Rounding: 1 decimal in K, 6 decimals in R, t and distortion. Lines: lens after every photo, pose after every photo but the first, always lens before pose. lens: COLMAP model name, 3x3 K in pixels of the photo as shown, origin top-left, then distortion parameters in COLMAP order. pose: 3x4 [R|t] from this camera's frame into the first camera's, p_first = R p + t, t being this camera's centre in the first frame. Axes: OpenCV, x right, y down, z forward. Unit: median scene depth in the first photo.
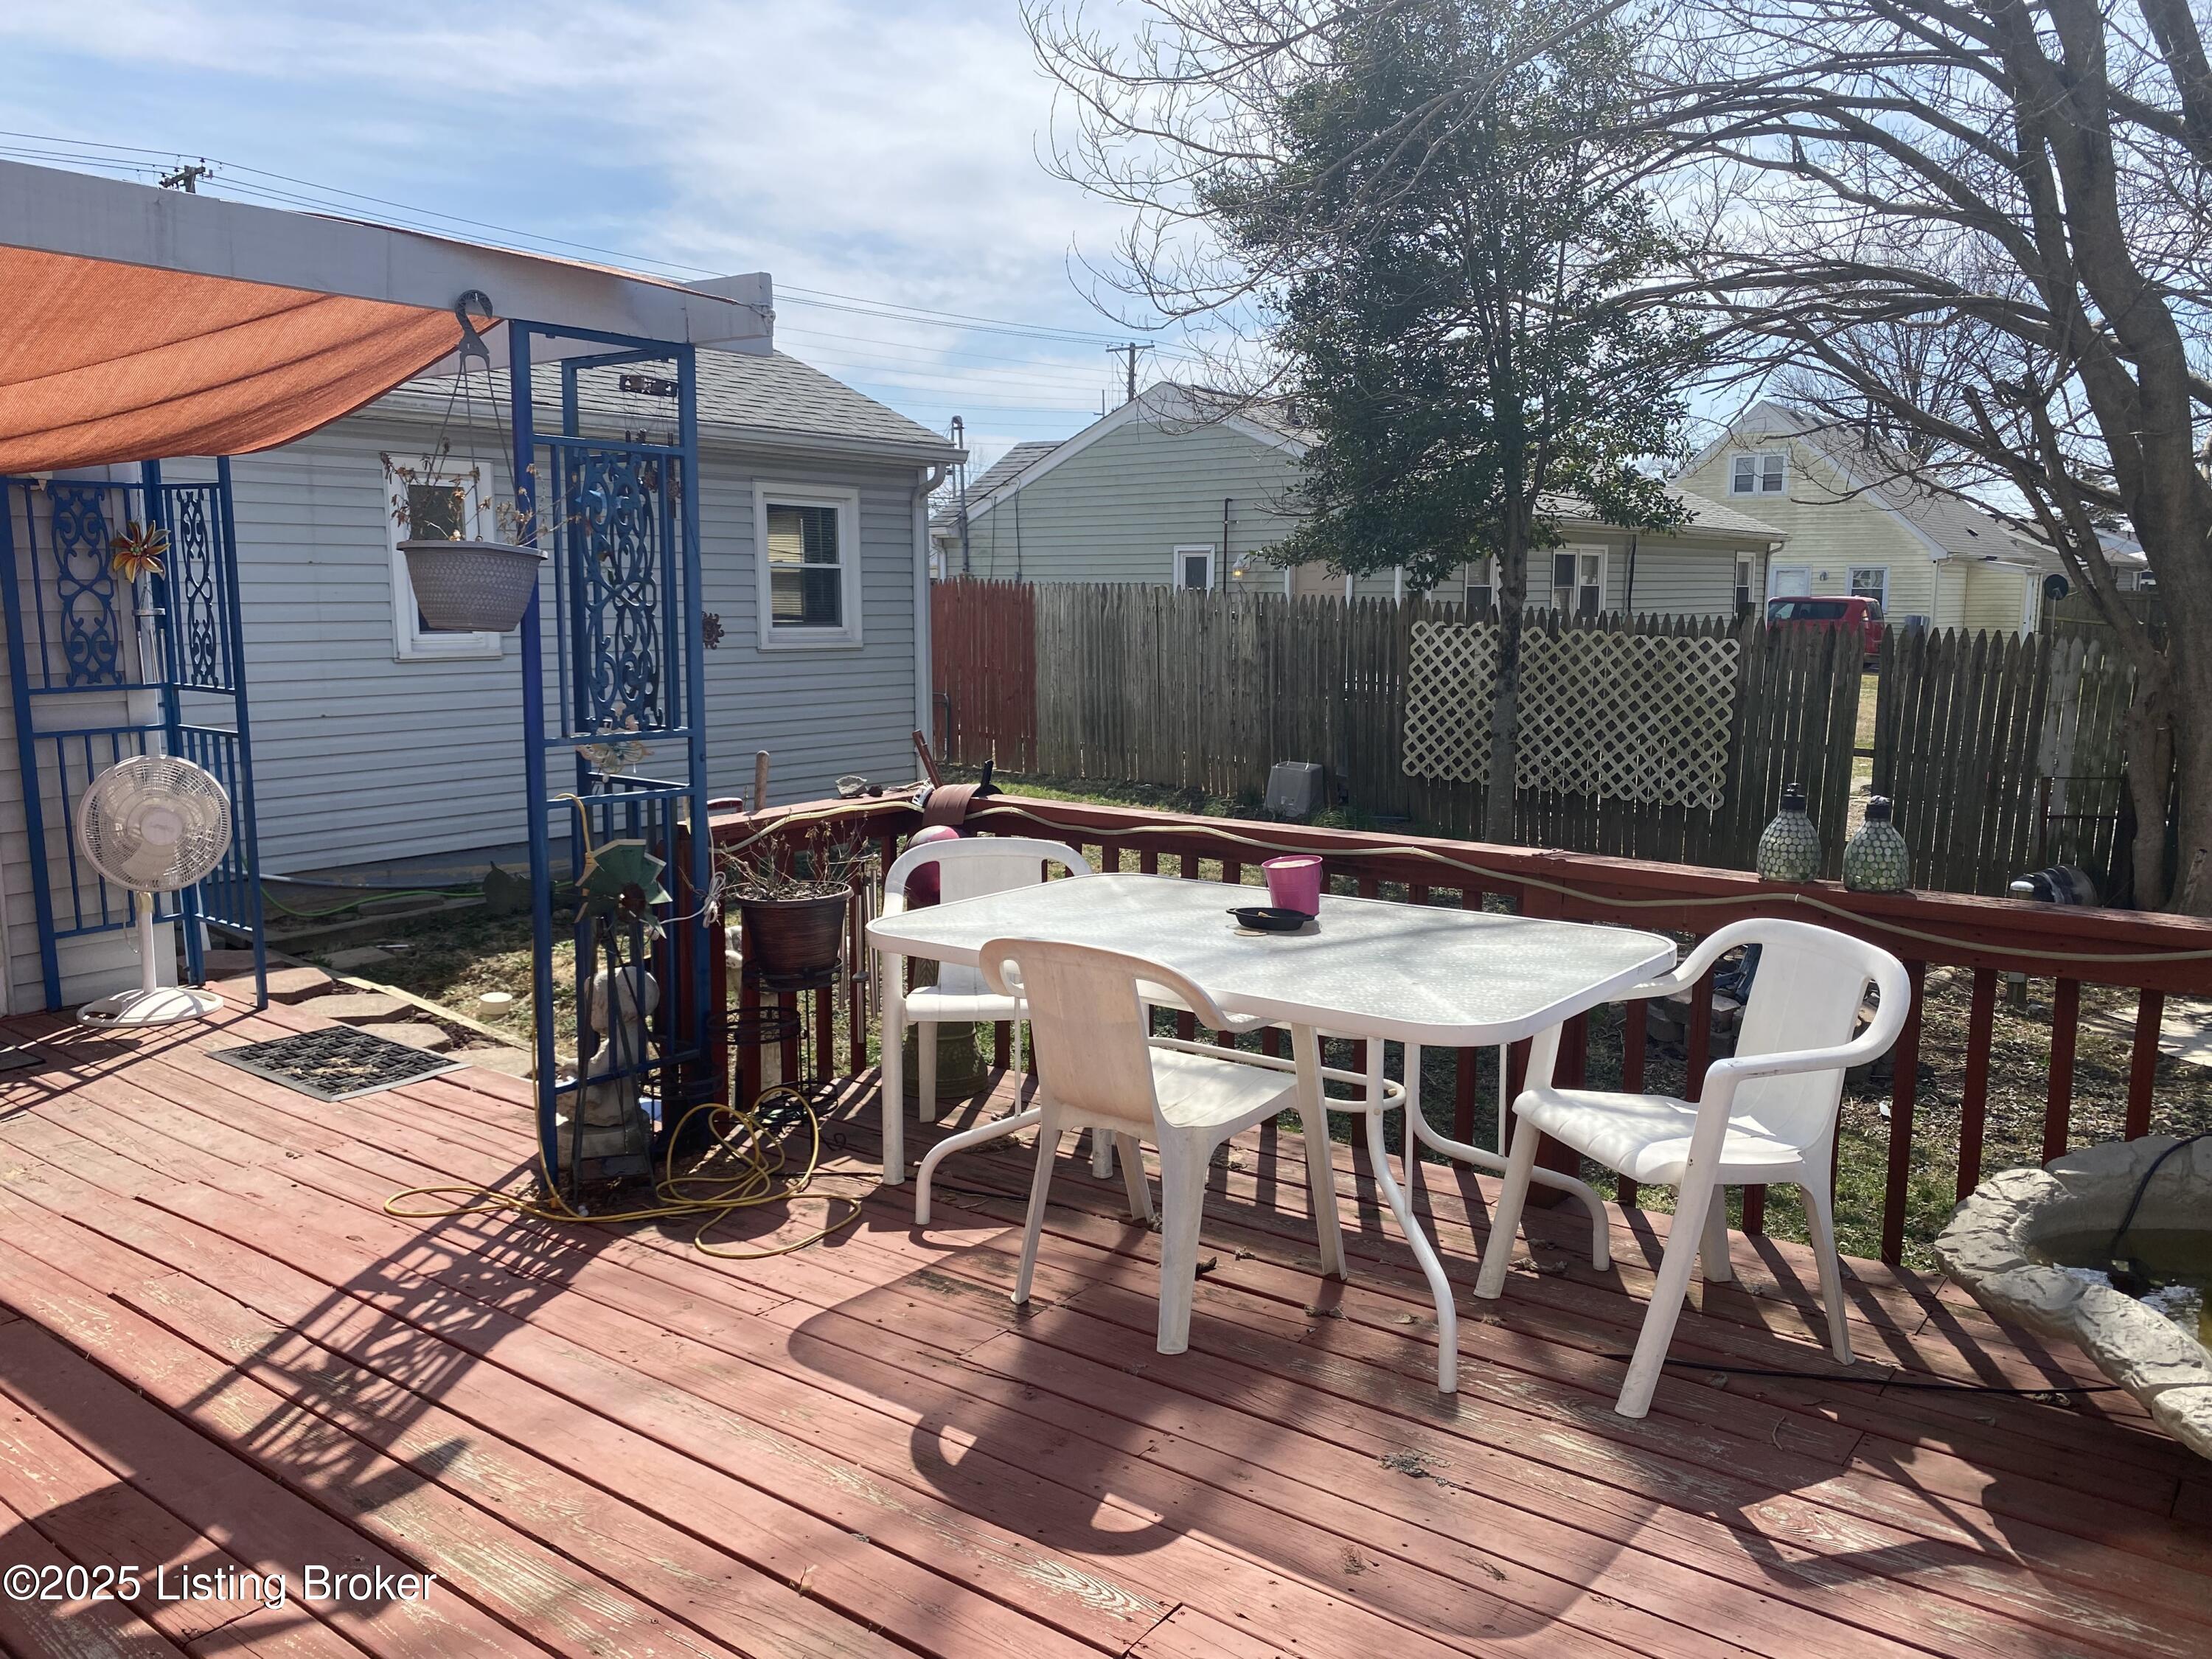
lens RADIAL K [[1681.2, 0, 1098.3], [0, 1681.2, 828.3], [0, 0, 1]] dist [0.027842, -0.033125]
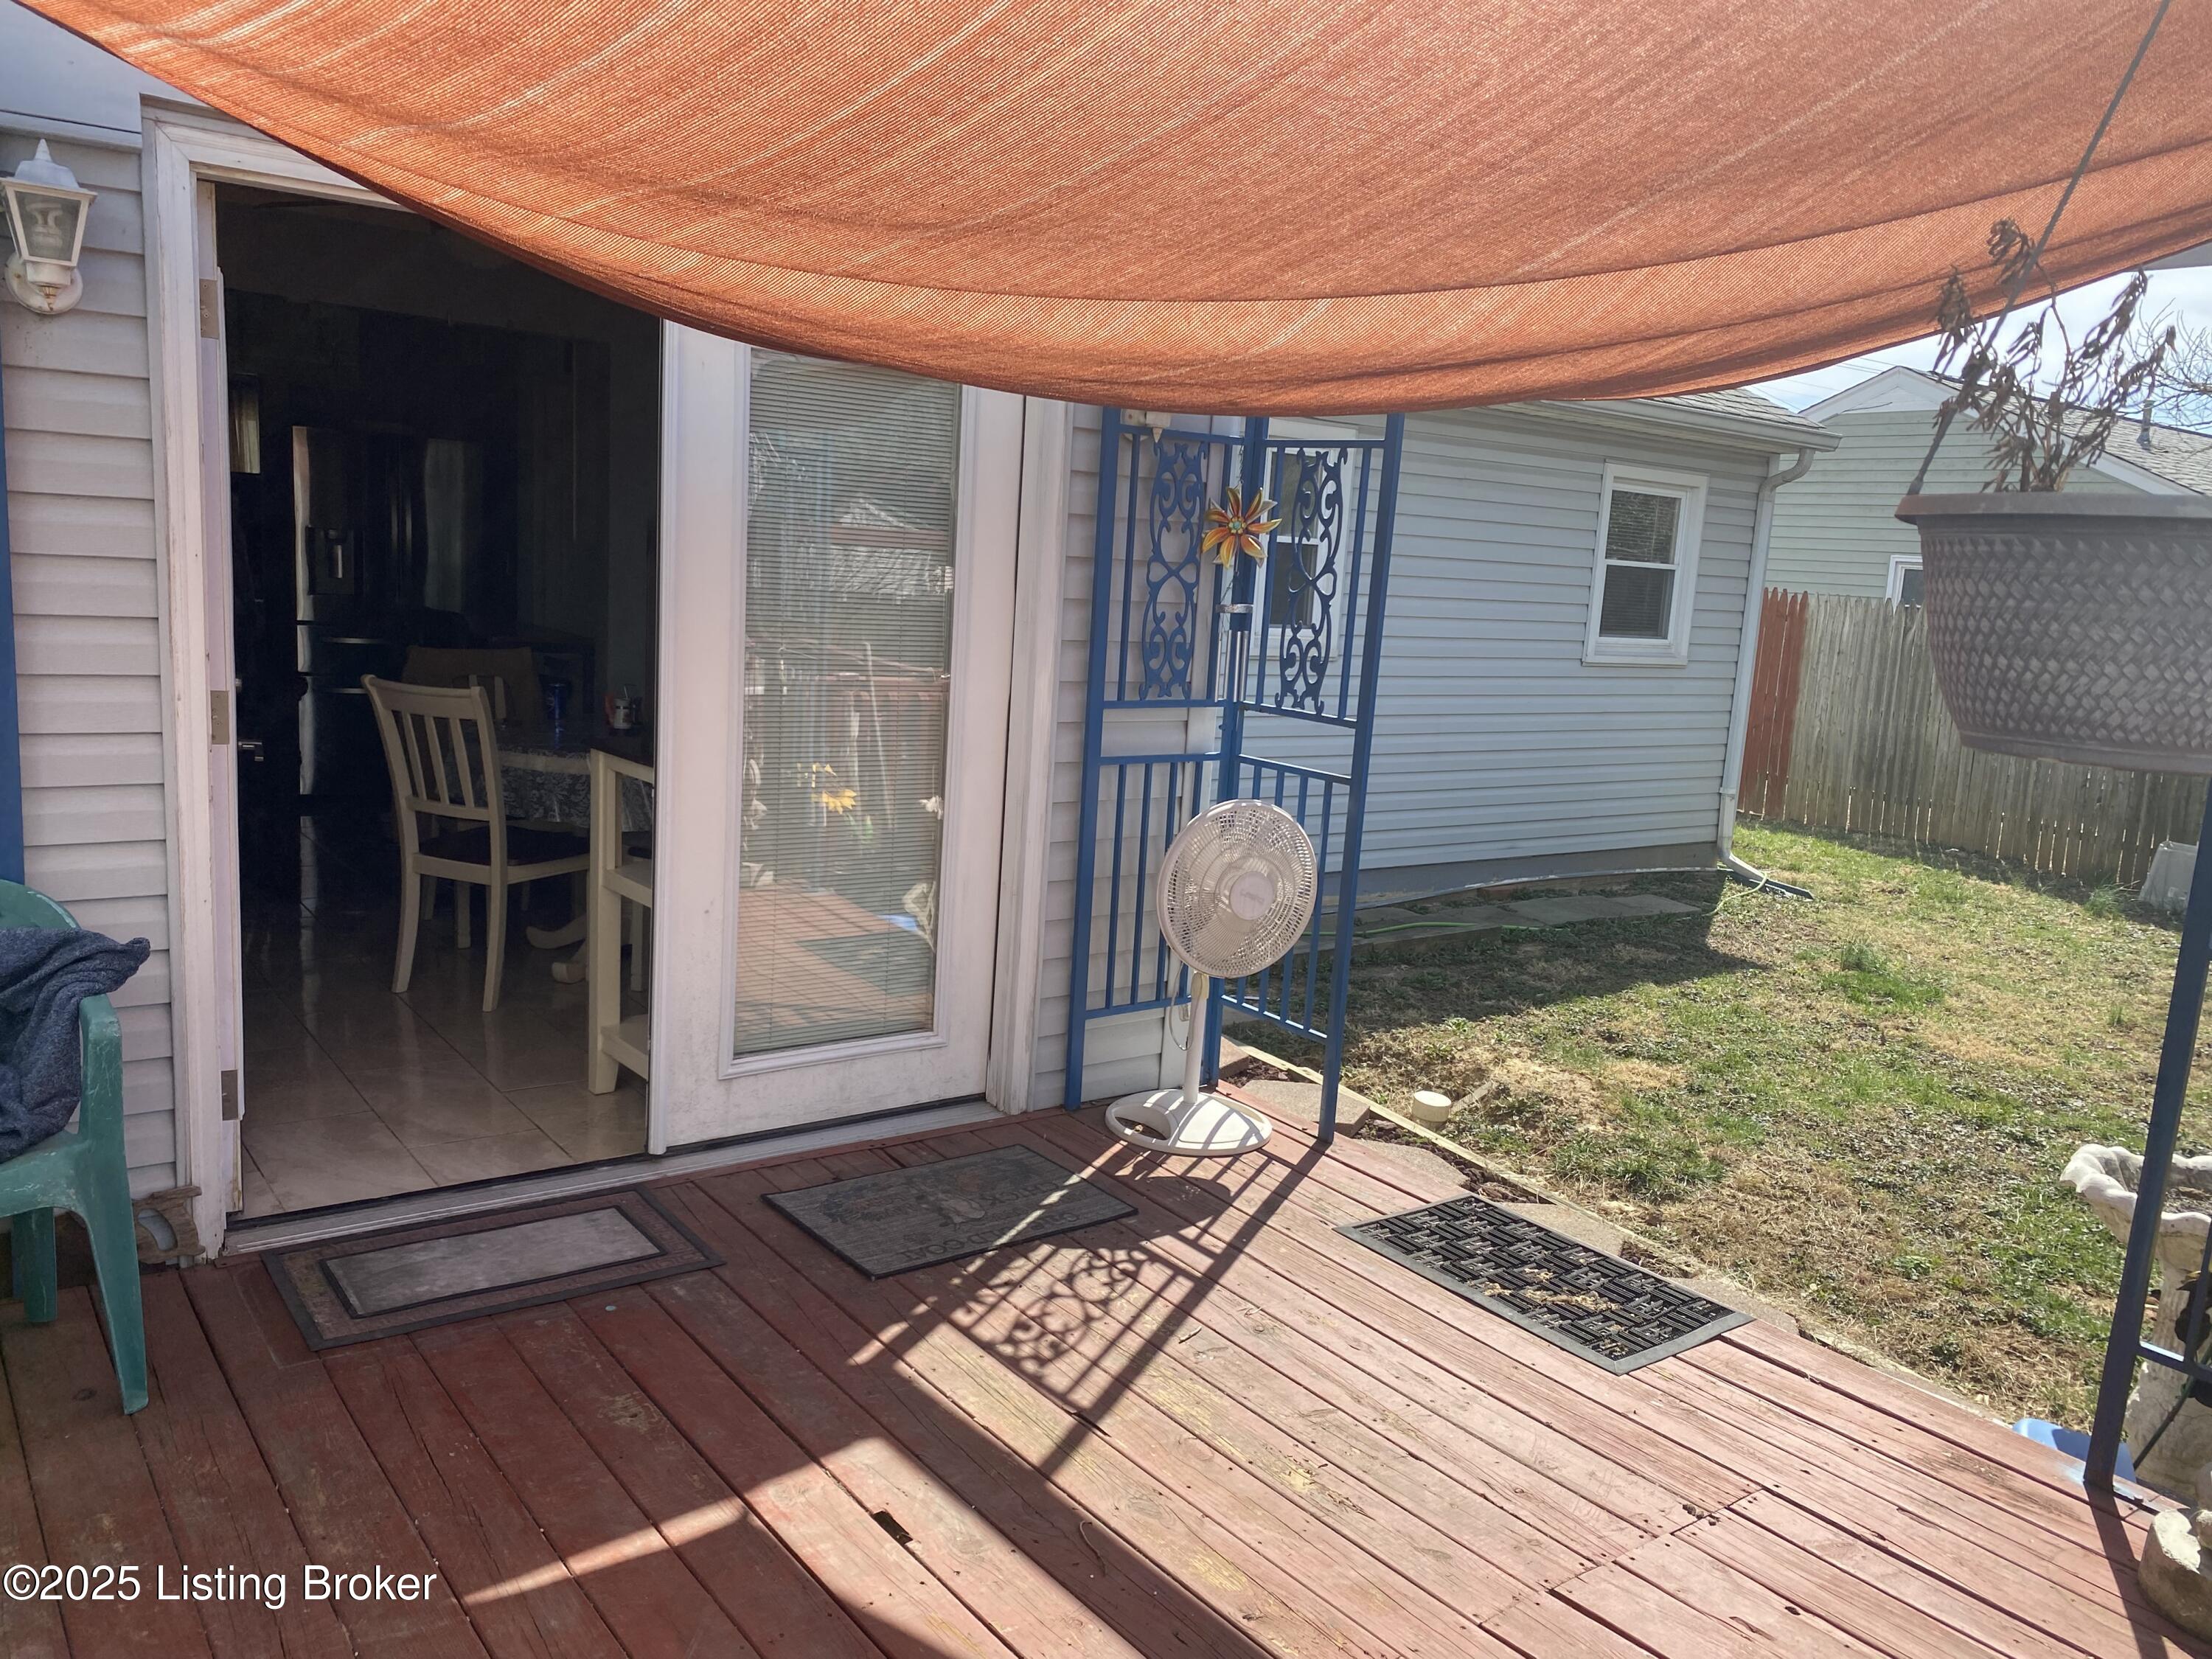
lens RADIAL K [[1681.2, 0, 1113.3], [0, 1681.2, 834.5], [0, 0, 1]] dist [0.027842, -0.033125]
pose [[0.961853, 0.096368, -0.256031, -0.411847], [-0.093015, 0.995346, 0.025202, -0.040091], [0.257268, -0.000426, 0.966340, 0.251970]]
